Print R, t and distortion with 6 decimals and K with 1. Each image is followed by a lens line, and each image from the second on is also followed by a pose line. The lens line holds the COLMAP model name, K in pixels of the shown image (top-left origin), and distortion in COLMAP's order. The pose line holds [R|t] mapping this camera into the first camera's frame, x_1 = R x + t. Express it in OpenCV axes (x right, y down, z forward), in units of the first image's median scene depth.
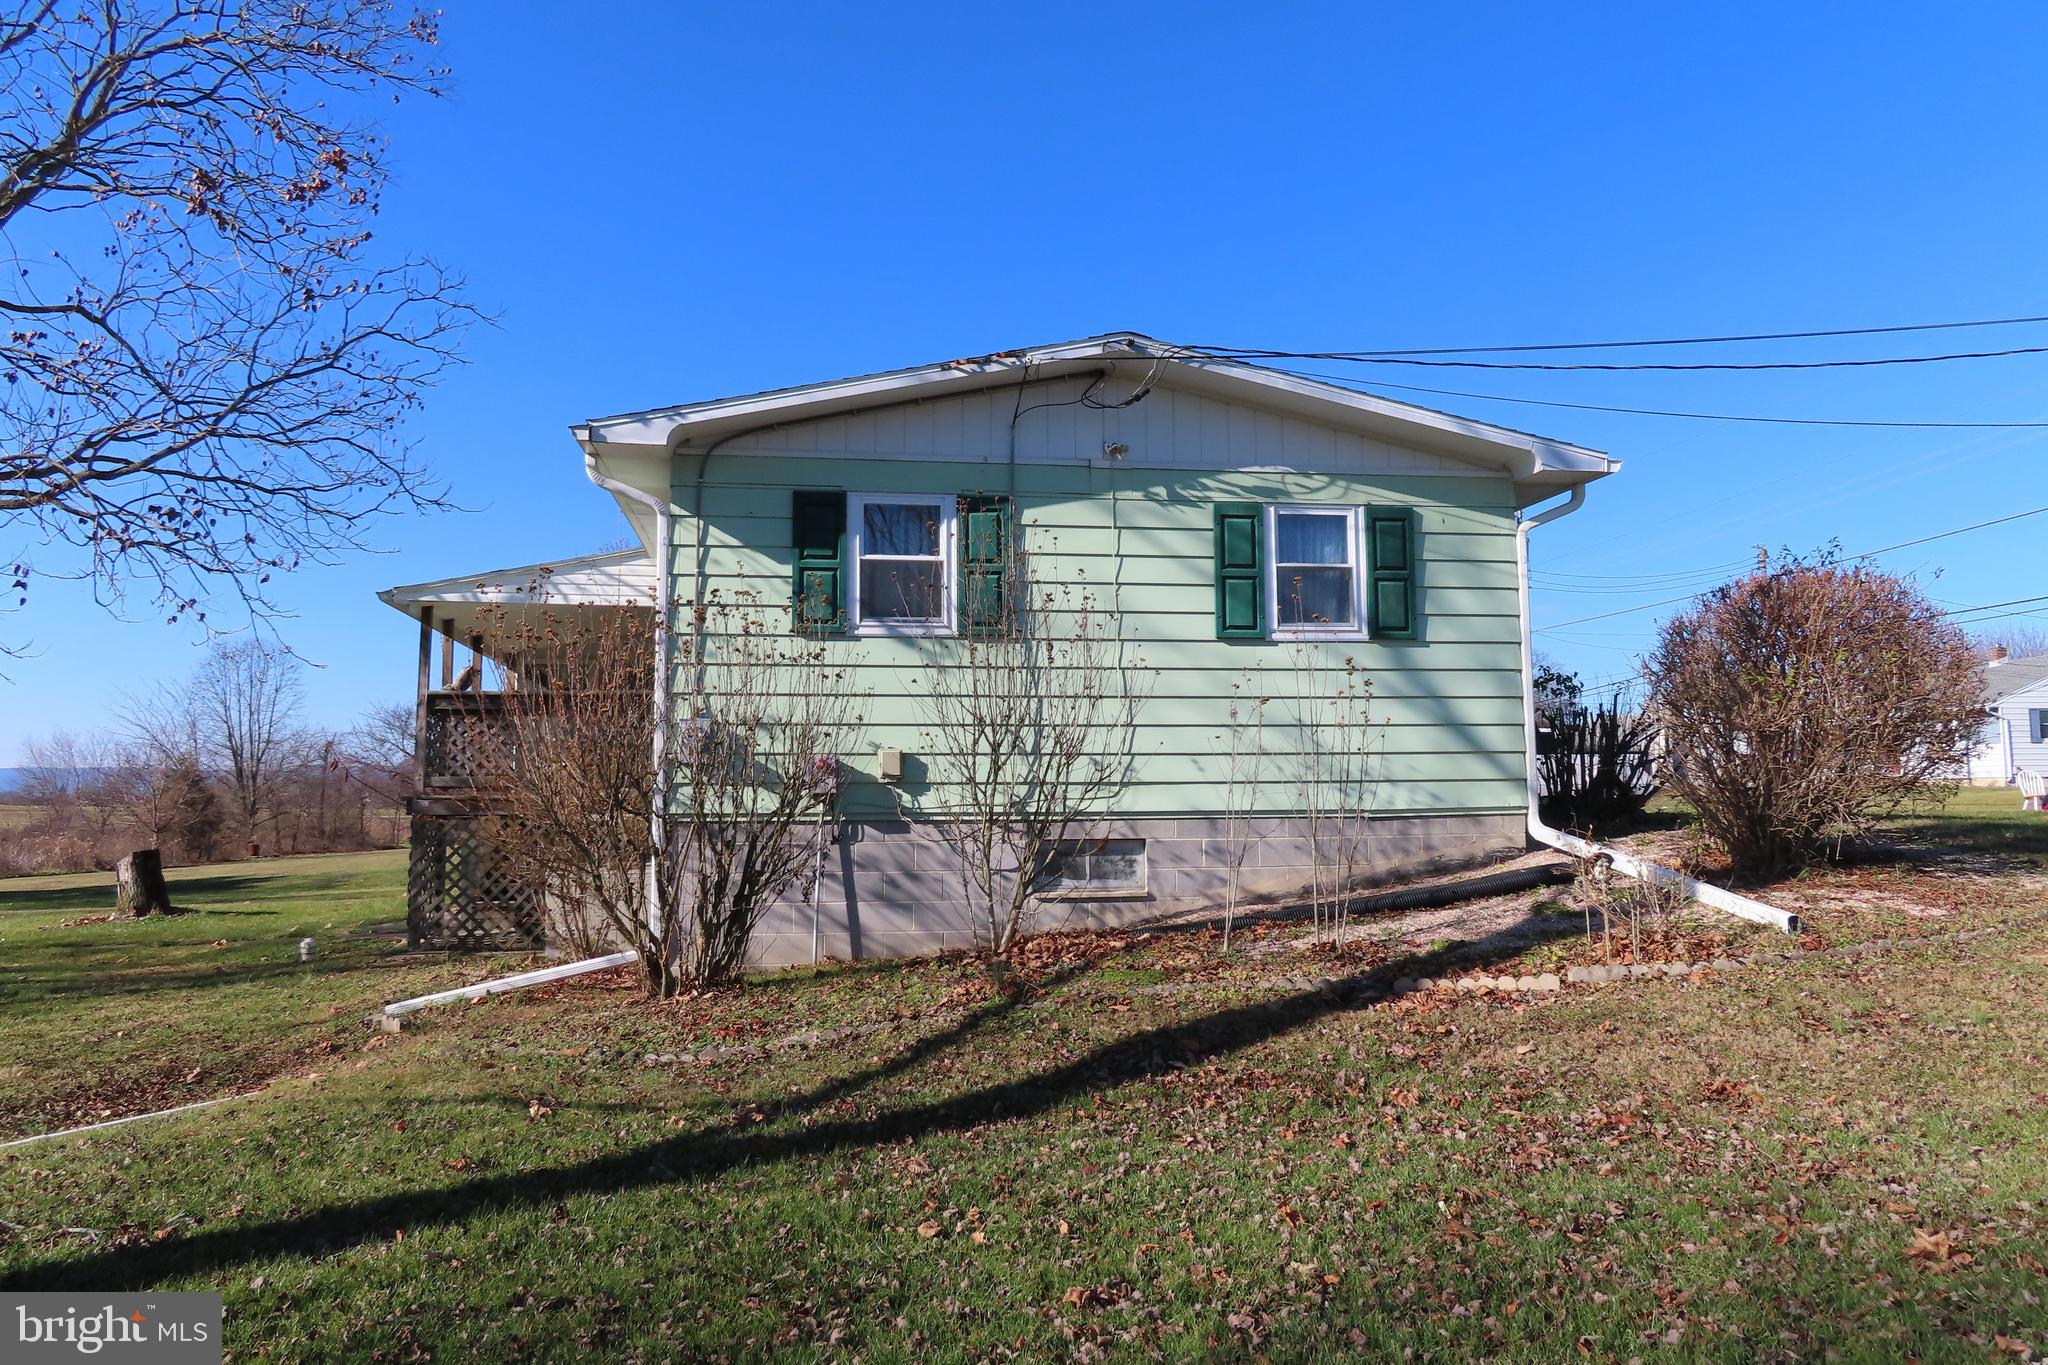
lens RADIAL K [[1455.0, 0, 1031.7], [0, 1455.0, 684.7], [0, 0, 1]] dist [-0.004157, -0.001848]
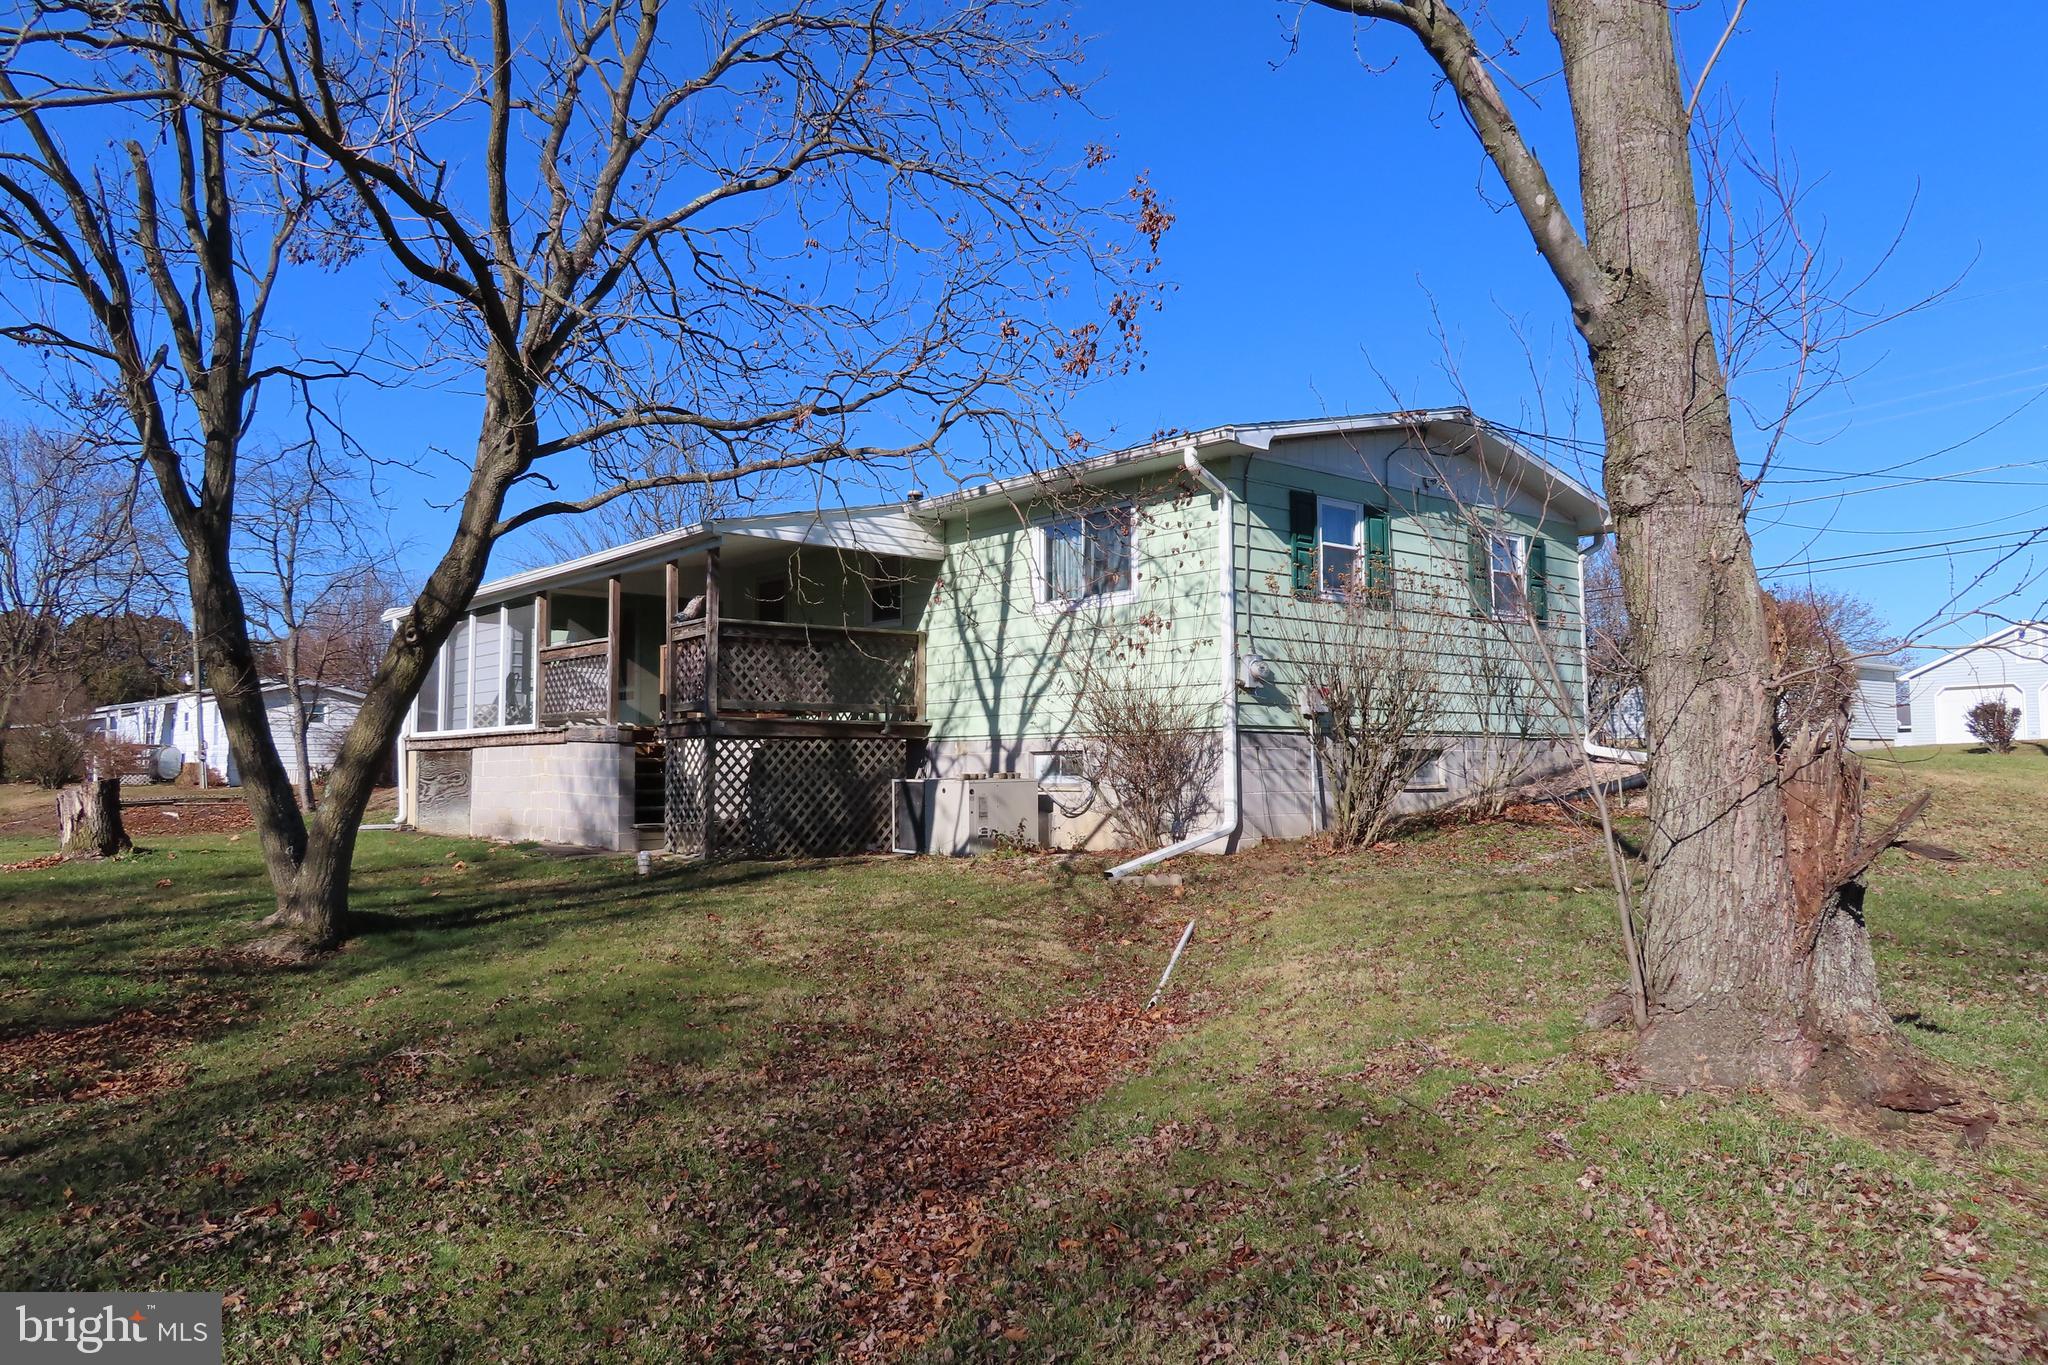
lens RADIAL K [[1455.0, 0, 1031.7], [0, 1455.0, 684.7], [0, 0, 1]] dist [-0.004157, -0.001848]
pose [[0.866583, 0.039575, 0.497461, -1.021105], [-0.047628, 0.998859, 0.003504, 0.054793], [-0.496754, -0.026730, 0.867479, -0.072758]]
